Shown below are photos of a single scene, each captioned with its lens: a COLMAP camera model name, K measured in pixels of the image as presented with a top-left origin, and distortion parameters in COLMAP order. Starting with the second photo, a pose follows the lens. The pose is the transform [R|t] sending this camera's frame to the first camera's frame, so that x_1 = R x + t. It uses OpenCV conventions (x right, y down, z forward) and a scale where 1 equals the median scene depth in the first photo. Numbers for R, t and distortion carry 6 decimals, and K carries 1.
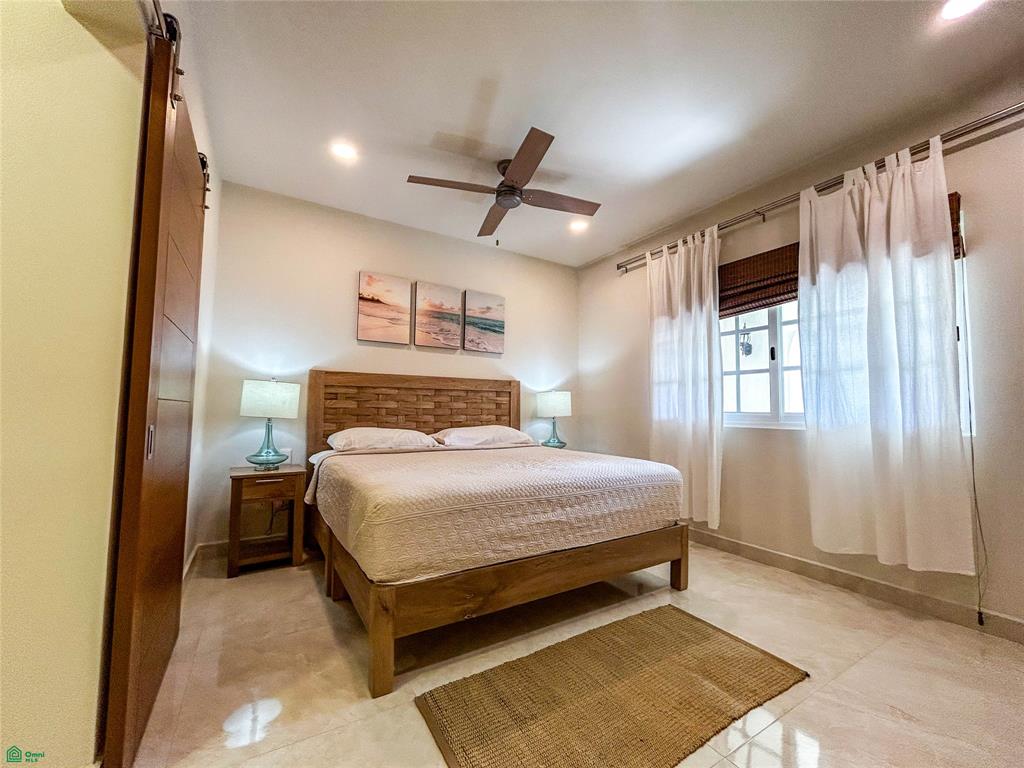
lens RADIAL K [[416.1, 0, 515.1], [0, 416.1, 387.9], [0, 0, 1]] dist [-0.001364, -0.000109]
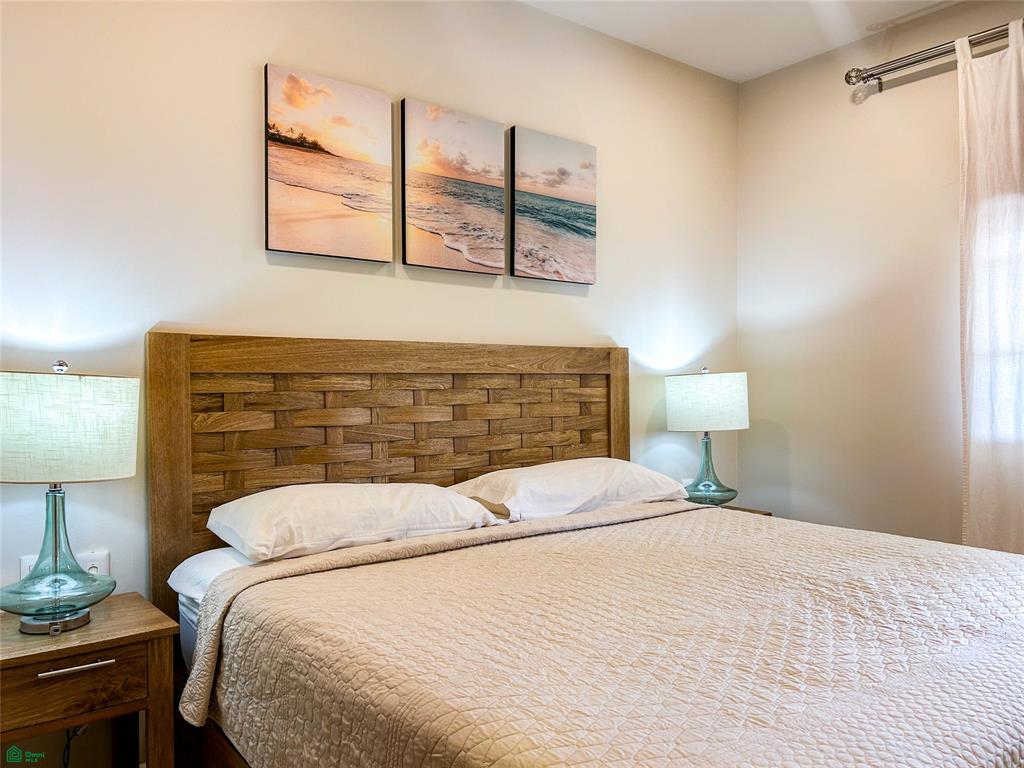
lens RADIAL K [[764.9, 0, 507.6], [0, 764.9, 393.9], [0, 0, 1]] dist [0.036947, -0.028491]
pose [[0.995108, -0.015901, 0.097503, -0.221588], [0.009067, 0.997496, 0.070136, -0.030589], [-0.098374, -0.068909, 0.992761, 0.264396]]
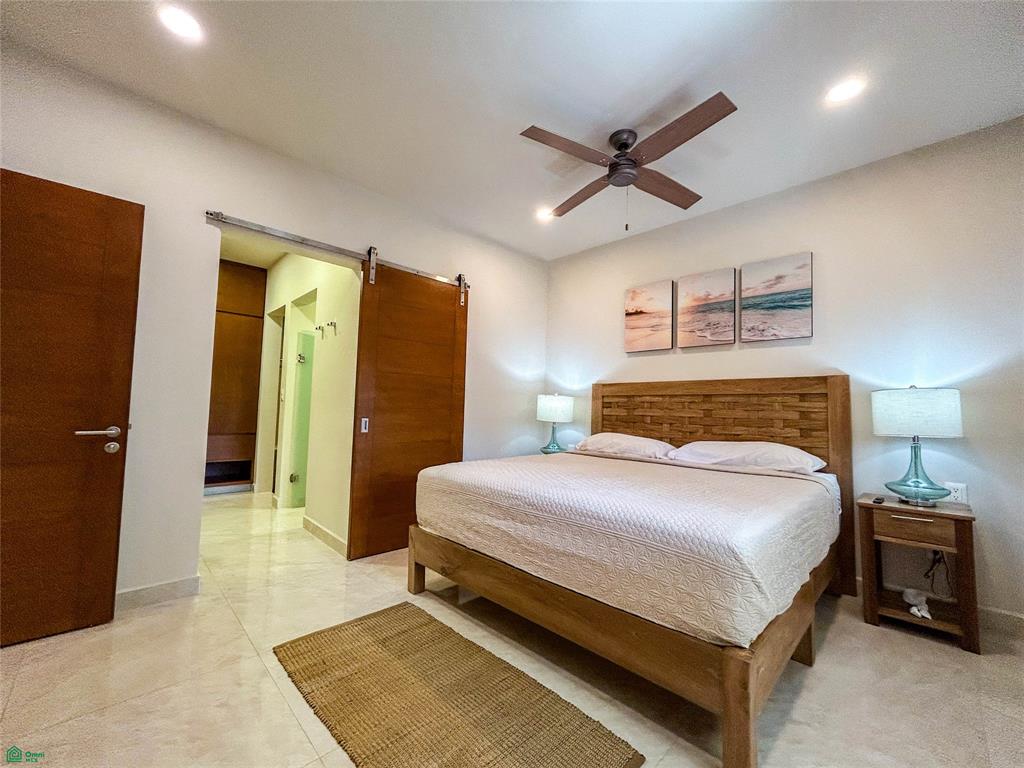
lens RADIAL K [[416.1, 0, 511.0], [0, 416.1, 385.5], [0, 0, 1]] dist [-0.001364, -0.000109]
pose [[0.222911, -0.061935, -0.972869, 0.581794], [0.032322, 0.997901, -0.056123, 0.020240], [0.974303, -0.018934, 0.224444, 0.438772]]
